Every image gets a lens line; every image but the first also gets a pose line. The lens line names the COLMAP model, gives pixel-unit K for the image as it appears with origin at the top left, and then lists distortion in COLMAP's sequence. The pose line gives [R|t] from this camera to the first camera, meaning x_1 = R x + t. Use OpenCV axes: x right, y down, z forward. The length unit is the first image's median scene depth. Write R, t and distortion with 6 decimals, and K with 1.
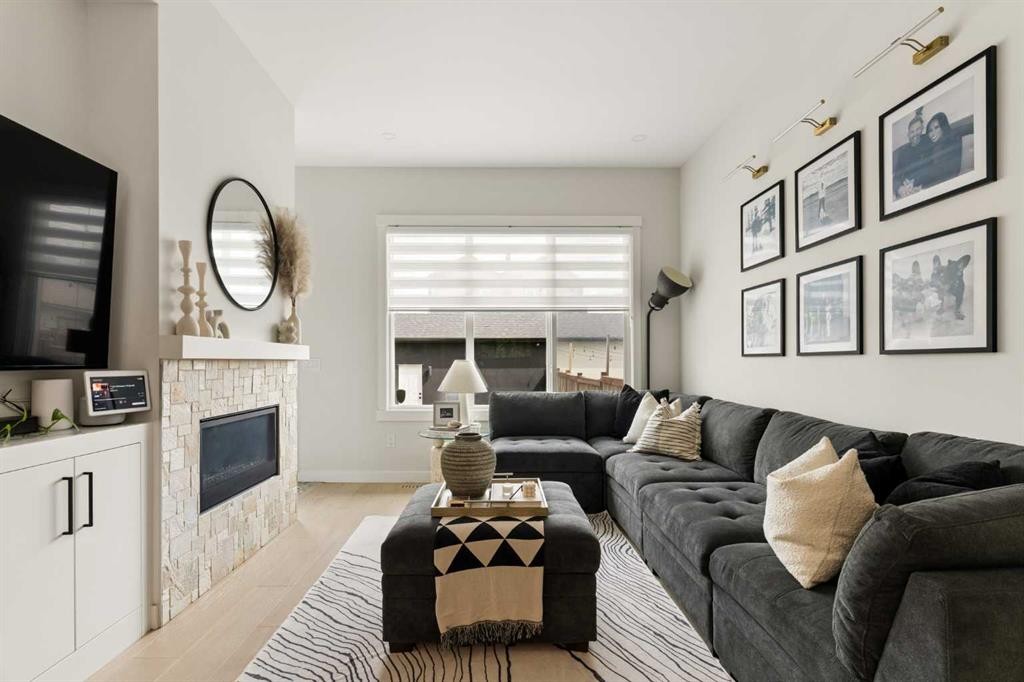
lens RADIAL K [[470.9, 0, 501.9], [0, 470.9, 359.9], [0, 0, 1]] dist [-0.010707, 0.002279]
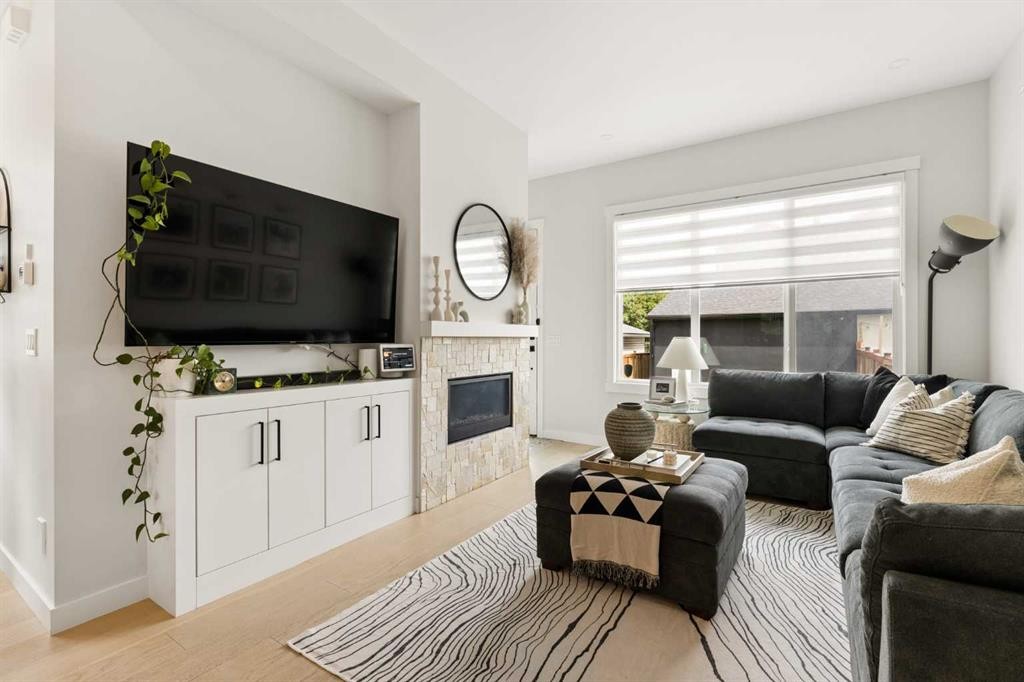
lens RADIAL K [[470.9, 0, 515.9], [0, 470.9, 338.5], [0, 0, 1]] dist [-0.010707, 0.002279]
pose [[0.823145, 0.000812, -0.567831, 0.323561], [0.000965, 0.999996, 0.002828, 0.000038], [0.567831, -0.002876, 0.823140, -0.065758]]
